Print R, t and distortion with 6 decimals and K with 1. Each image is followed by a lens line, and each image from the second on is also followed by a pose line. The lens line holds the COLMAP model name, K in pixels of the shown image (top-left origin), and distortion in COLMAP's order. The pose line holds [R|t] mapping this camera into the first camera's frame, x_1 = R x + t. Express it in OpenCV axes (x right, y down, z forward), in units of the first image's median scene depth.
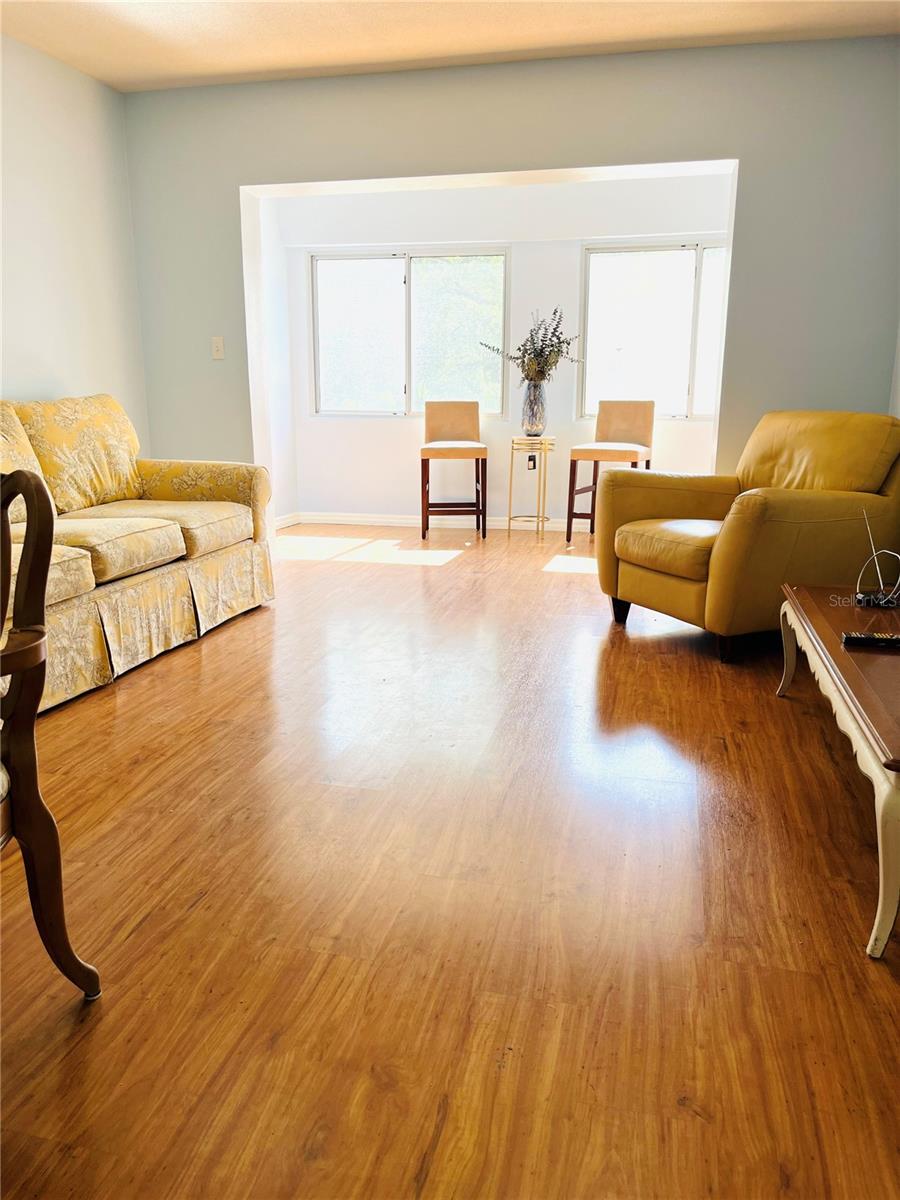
lens RADIAL K [[907.3, 0, 446.2], [0, 907.3, 605.4], [0, 0, 1]] dist [0.052941, -0.083430]
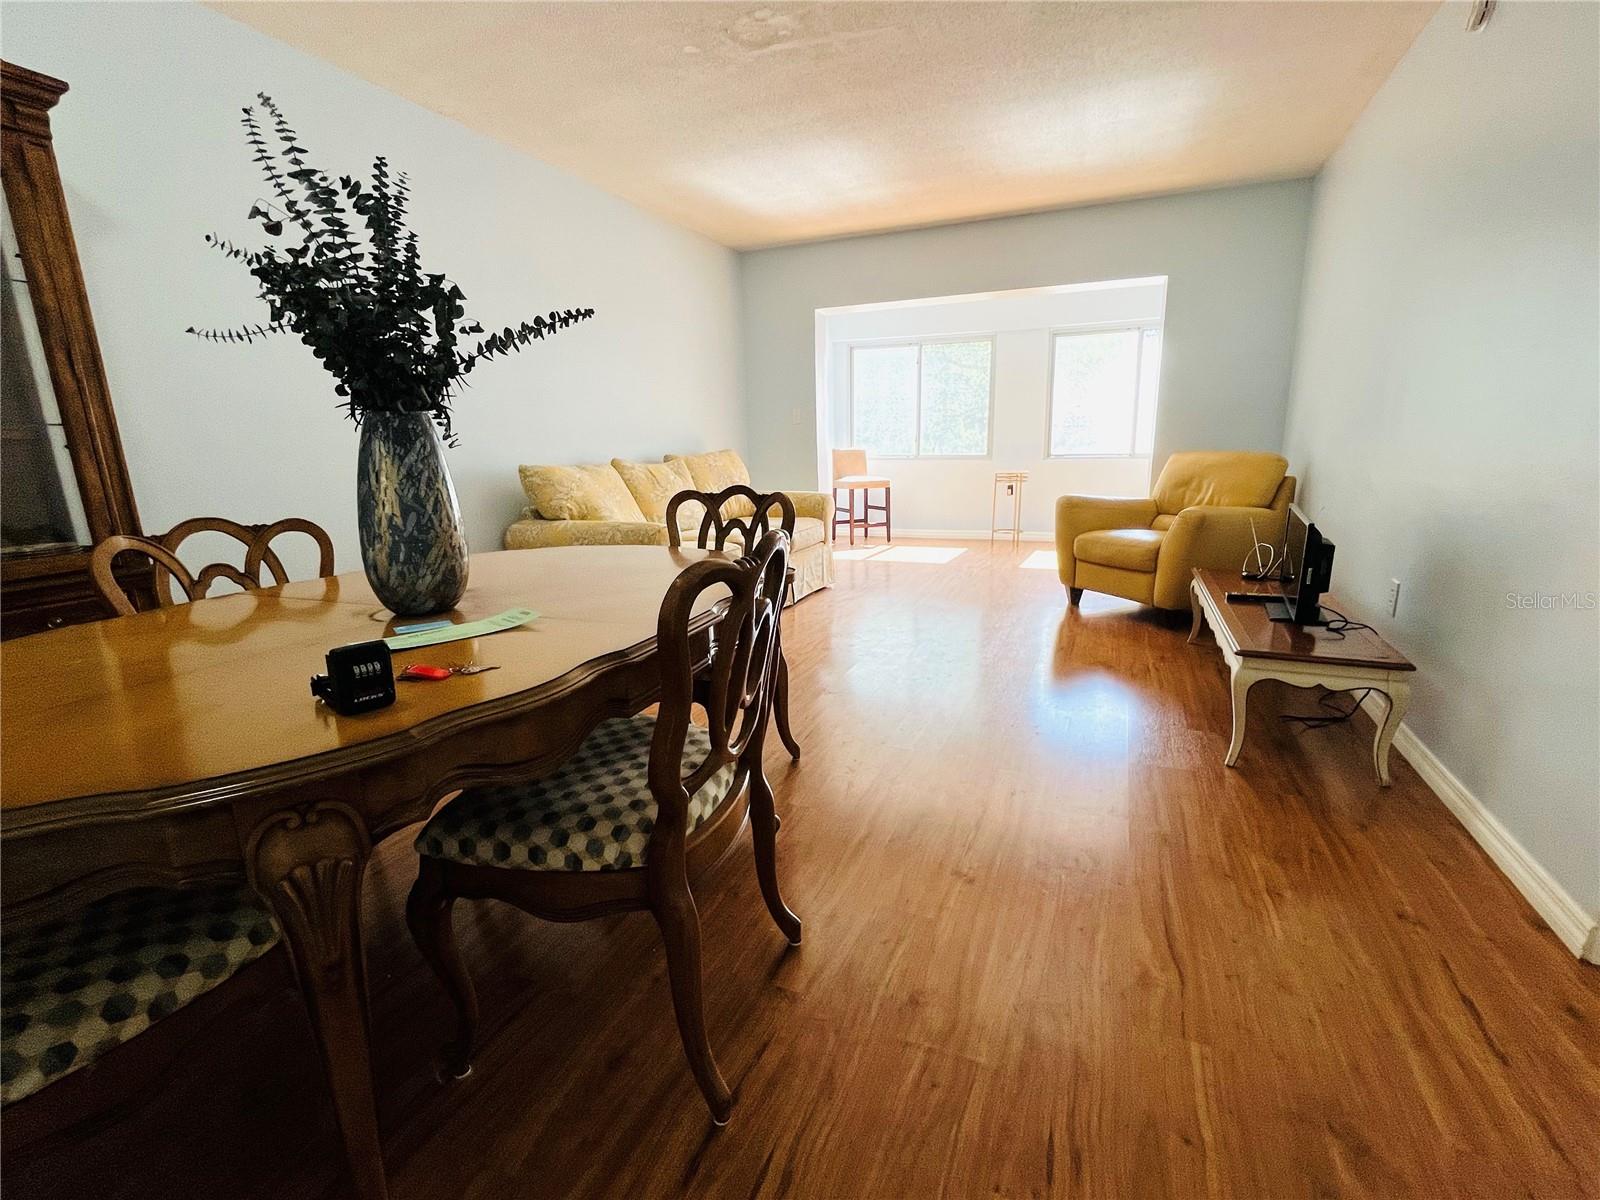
lens RADIAL K [[733.5, 0, 799.4], [0, 733.5, 603.3], [0, 0, 1]] dist [-0.002750, 0.000224]
pose [[0.985470, 0.014207, -0.169256, -0.052390], [-0.015576, 0.999856, -0.006764, 0.045512], [0.169135, 0.009302, 0.985549, -0.249312]]
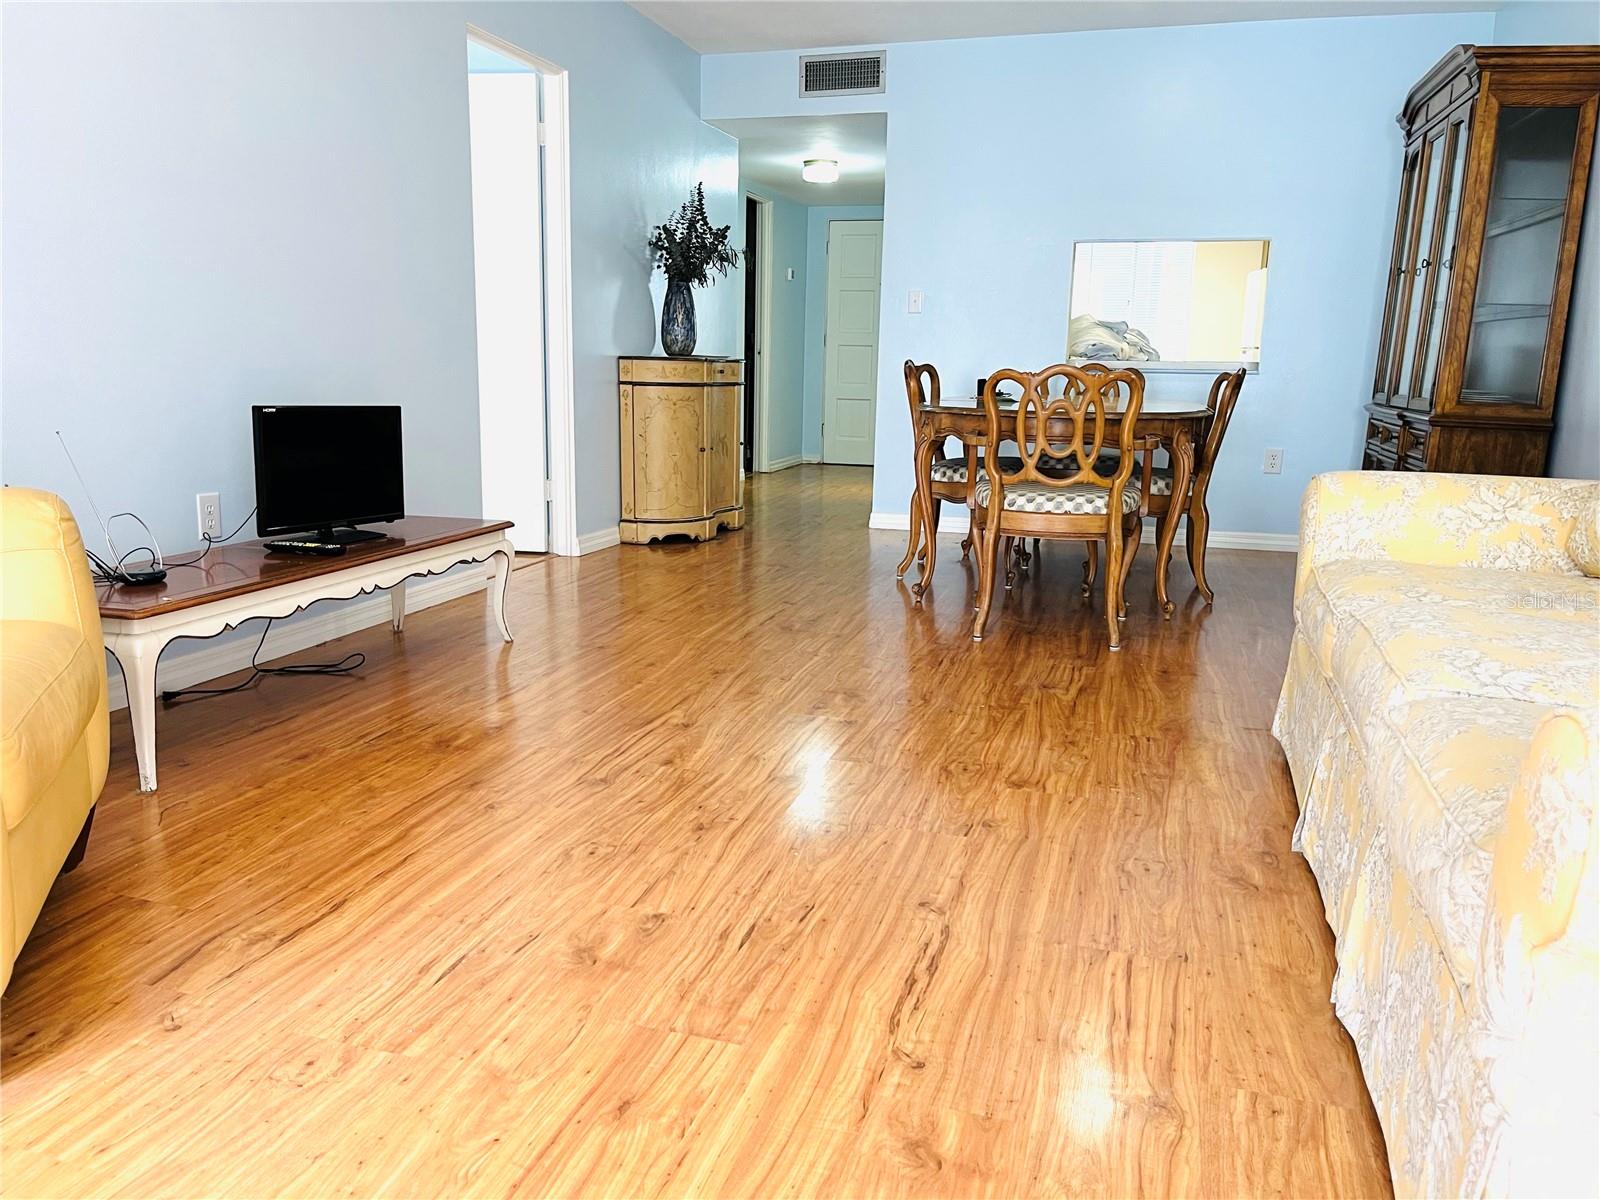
lens RADIAL K [[1209.8, 0, 781.9], [0, 1209.8, 629.0], [0, 0, 1]] dist [0.052941, -0.083430]
pose [[-0.997912, -0.032150, 0.056017, -0.088306], [-0.004315, 0.898552, 0.438847, -0.316312], [-0.064443, 0.437689, -0.896814, 1.451489]]
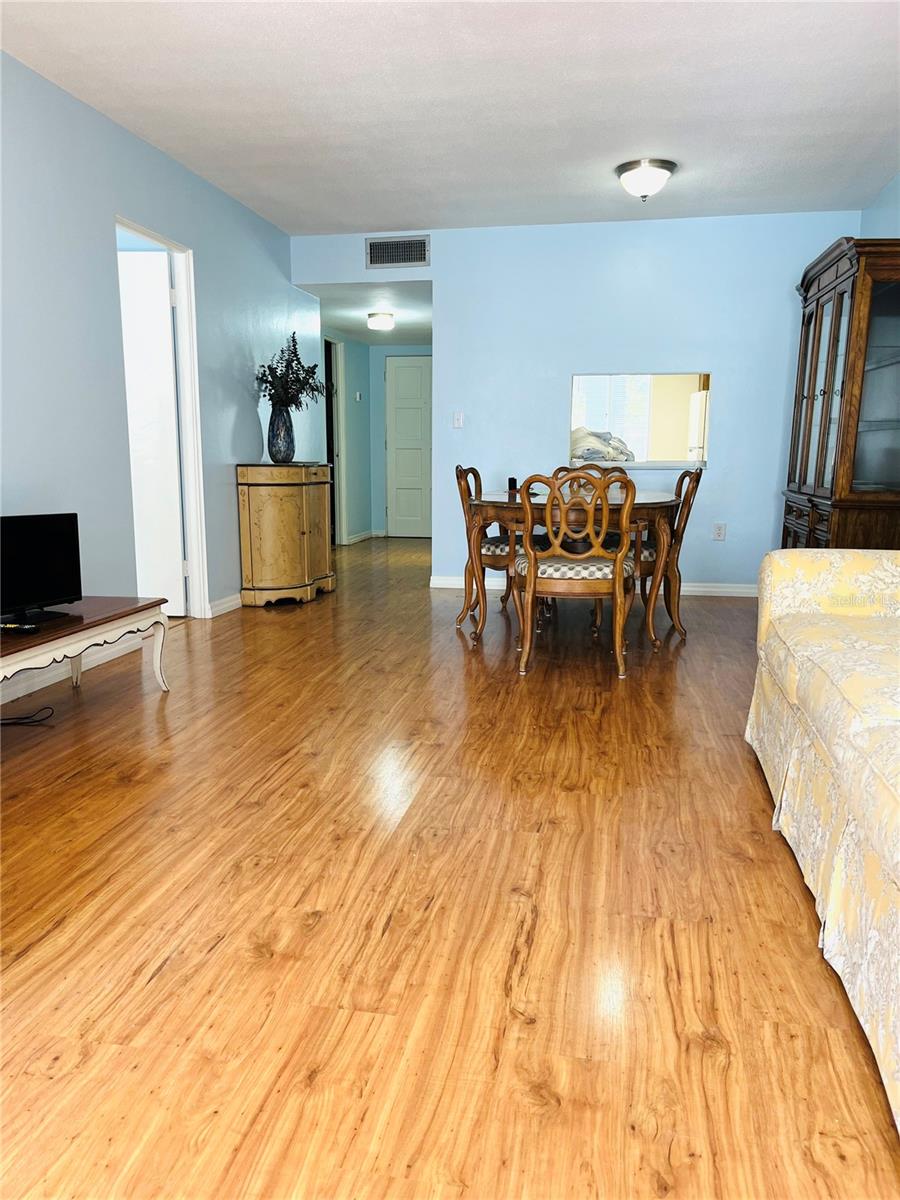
lens RADIAL K [[907.3, 0, 445.0], [0, 907.3, 634.9], [0, 0, 1]] dist [0.052941, -0.083430]
pose [[-0.998826, 0.004529, -0.048237, -0.054706], [-0.016111, 0.907920, 0.418834, -0.333182], [0.045692, 0.419119, -0.906781, 1.439329]]
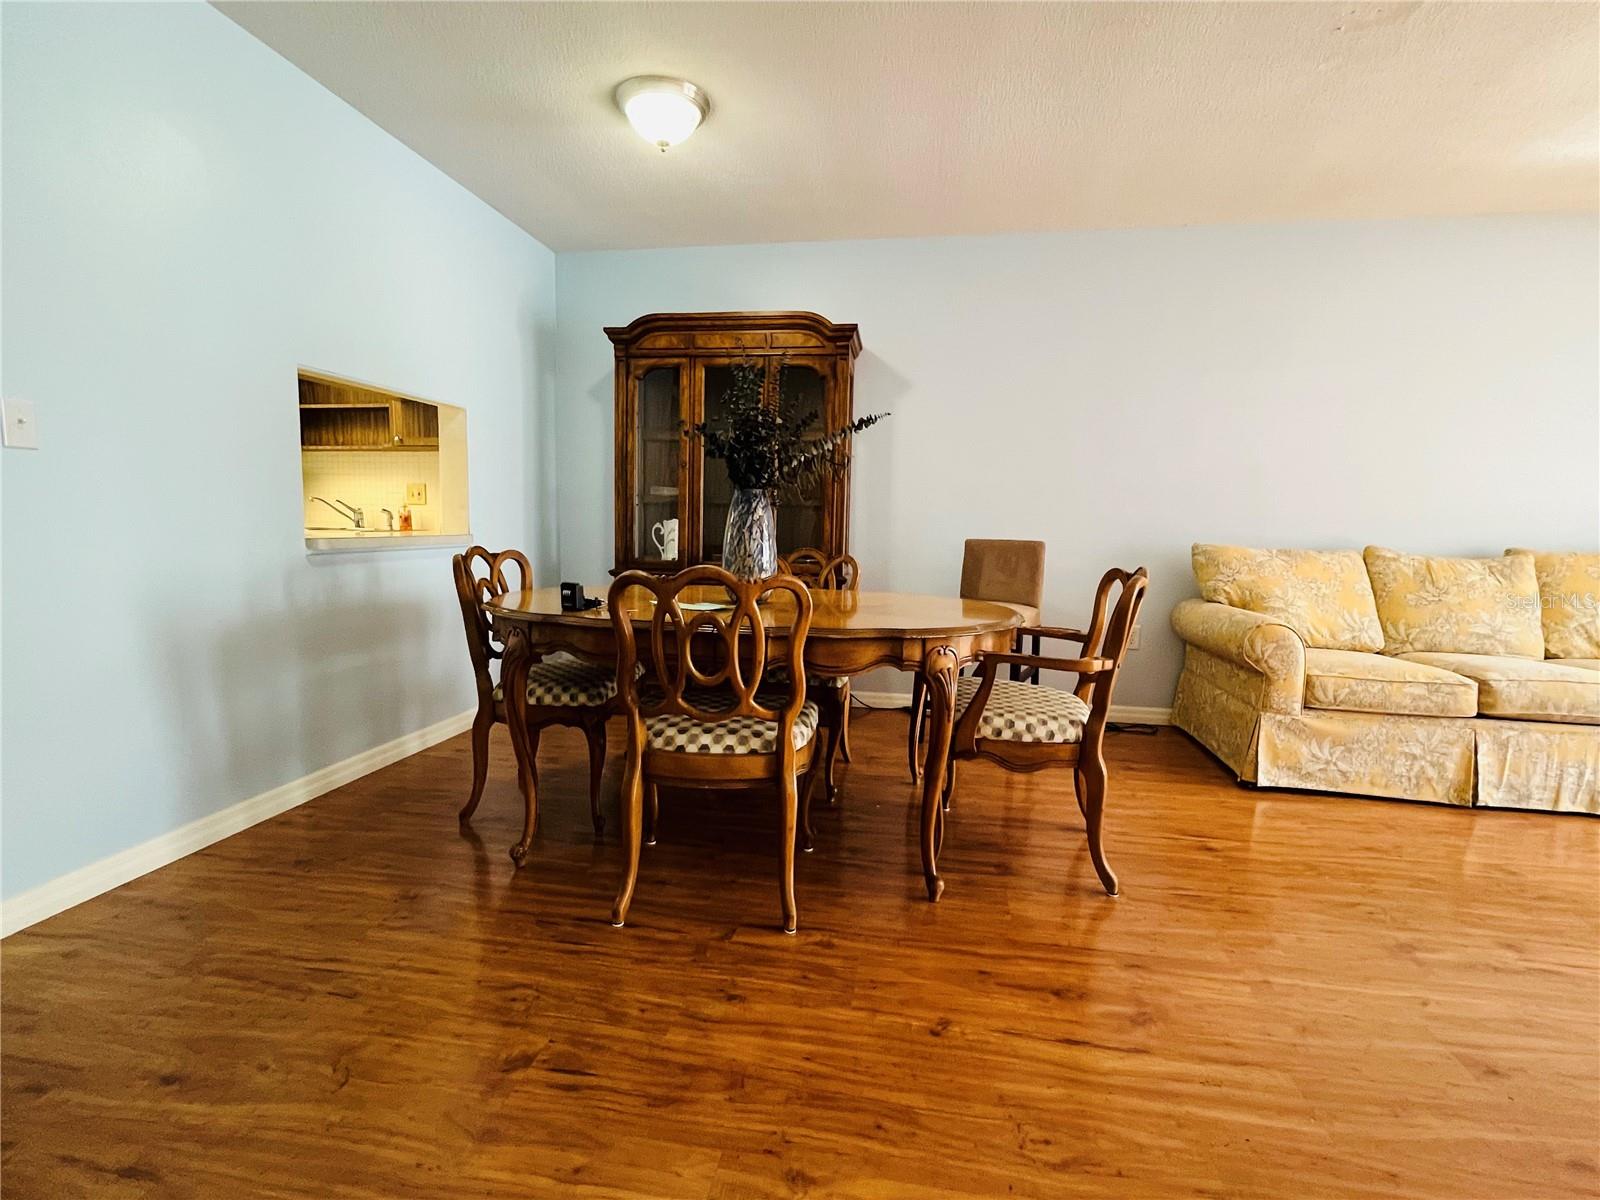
lens RADIAL K [[733.5, 0, 803.9], [0, 733.5, 602.2], [0, 0, 1]] dist [-0.002750, 0.000224]
pose [[0.065157, 0.107492, -0.992069, 0.365093], [-0.250139, 0.964199, 0.088043, -0.024183], [0.966015, 0.242419, 0.089712, 0.100342]]
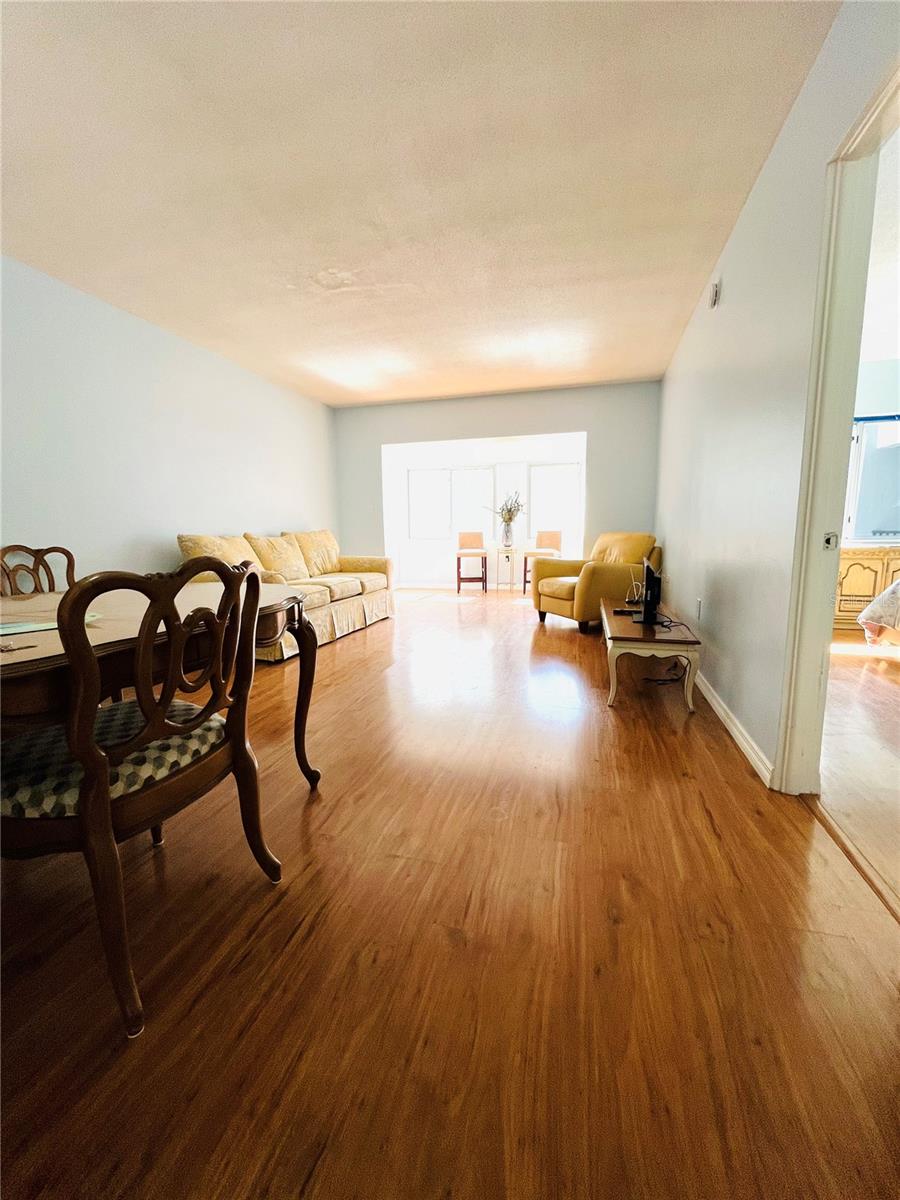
lens RADIAL K [[485.8, 0, 451.5], [0, 485.8, 596.8], [0, 0, 1]] dist [-0.001670, -0.000523]
pose [[0.999250, -0.007998, -0.037897, 0.006197], [0.004301, 0.995310, -0.096642, 0.086396], [0.038492, 0.096406, 0.994597, -0.300607]]
